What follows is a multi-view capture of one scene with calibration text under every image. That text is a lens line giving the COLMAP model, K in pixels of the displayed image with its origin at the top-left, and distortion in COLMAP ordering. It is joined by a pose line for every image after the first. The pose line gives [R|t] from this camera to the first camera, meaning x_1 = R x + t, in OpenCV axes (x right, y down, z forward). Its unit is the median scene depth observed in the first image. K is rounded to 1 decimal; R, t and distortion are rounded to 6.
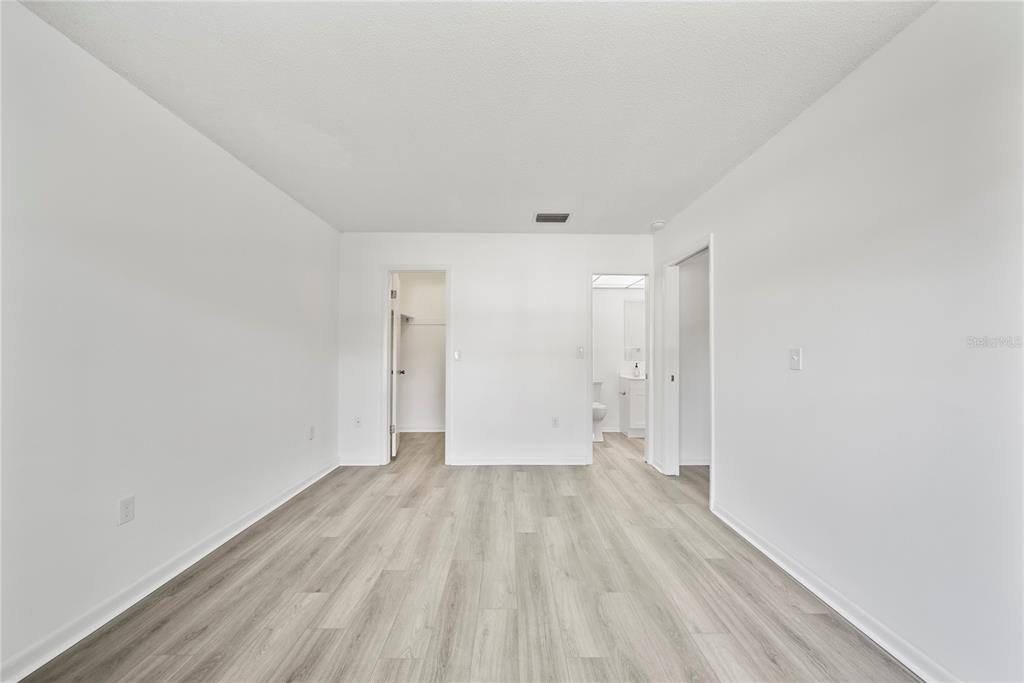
lens RADIAL K [[370.6, 0, 512.6], [0, 370.6, 346.1], [0, 0, 1]] dist [0.000348, -0.000300]
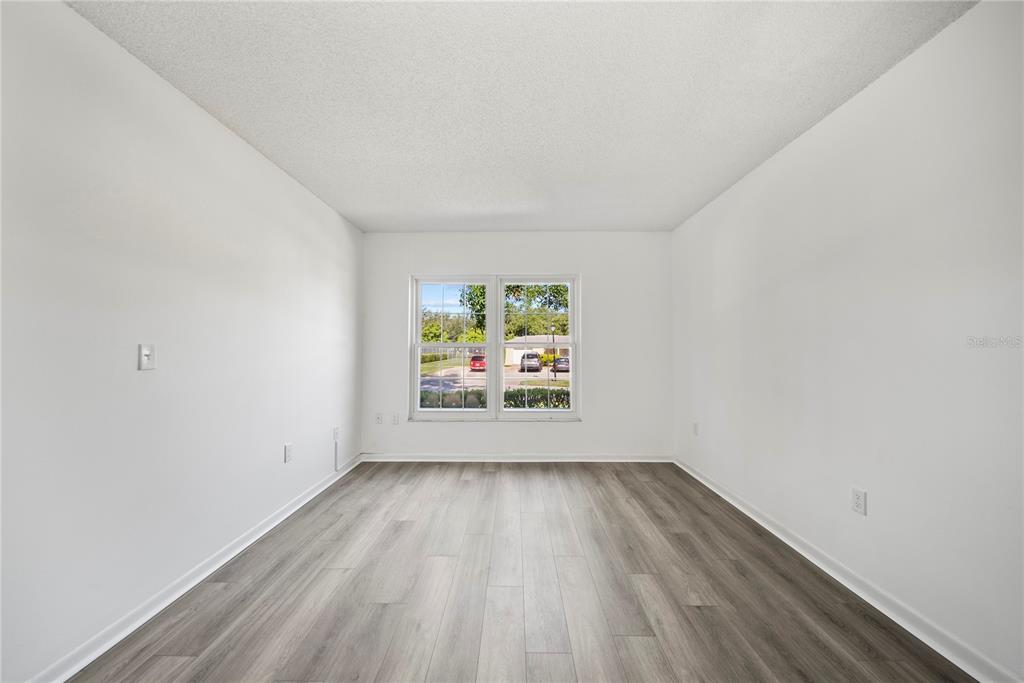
lens RADIAL K [[370.6, 0, 512.1], [0, 370.6, 344.7], [0, 0, 1]] dist [0.000348, -0.000300]
pose [[-0.999827, -0.002463, 0.018416, -0.074815], [-0.003021, 0.999536, -0.030296, 0.033373], [-0.018332, -0.030346, -0.999371, 1.991581]]
